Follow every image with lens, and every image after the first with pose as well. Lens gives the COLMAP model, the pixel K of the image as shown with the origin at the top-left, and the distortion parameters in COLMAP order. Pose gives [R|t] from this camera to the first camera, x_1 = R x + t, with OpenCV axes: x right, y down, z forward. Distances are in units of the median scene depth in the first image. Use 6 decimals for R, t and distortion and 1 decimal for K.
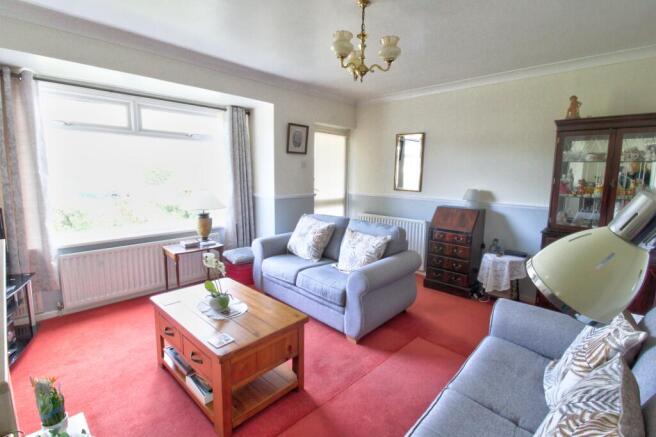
lens RADIAL K [[305.0, 0, 329.6], [0, 305.0, 211.1], [0, 0, 1]] dist [-0.011042, -0.000886]
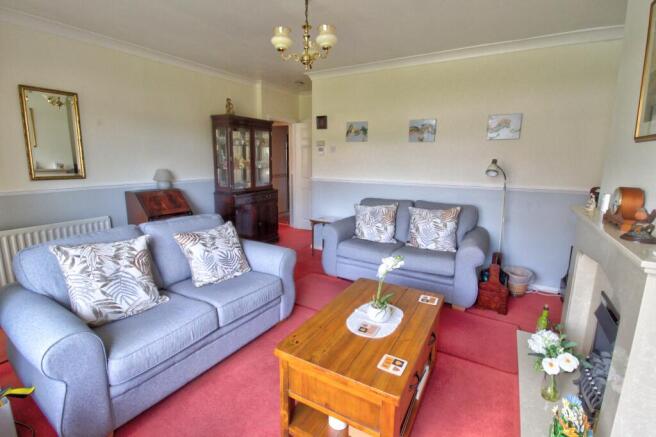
lens RADIAL K [[305.0, 0, 329.6], [0, 305.0, 211.1], [0, 0, 1]] dist [-0.011042, -0.000886]
pose [[-0.219314, -0.184005, 0.958146, -0.630496], [0.109763, 0.971167, 0.211630, -0.094198], [-0.969460, 0.151583, -0.192794, 0.735729]]
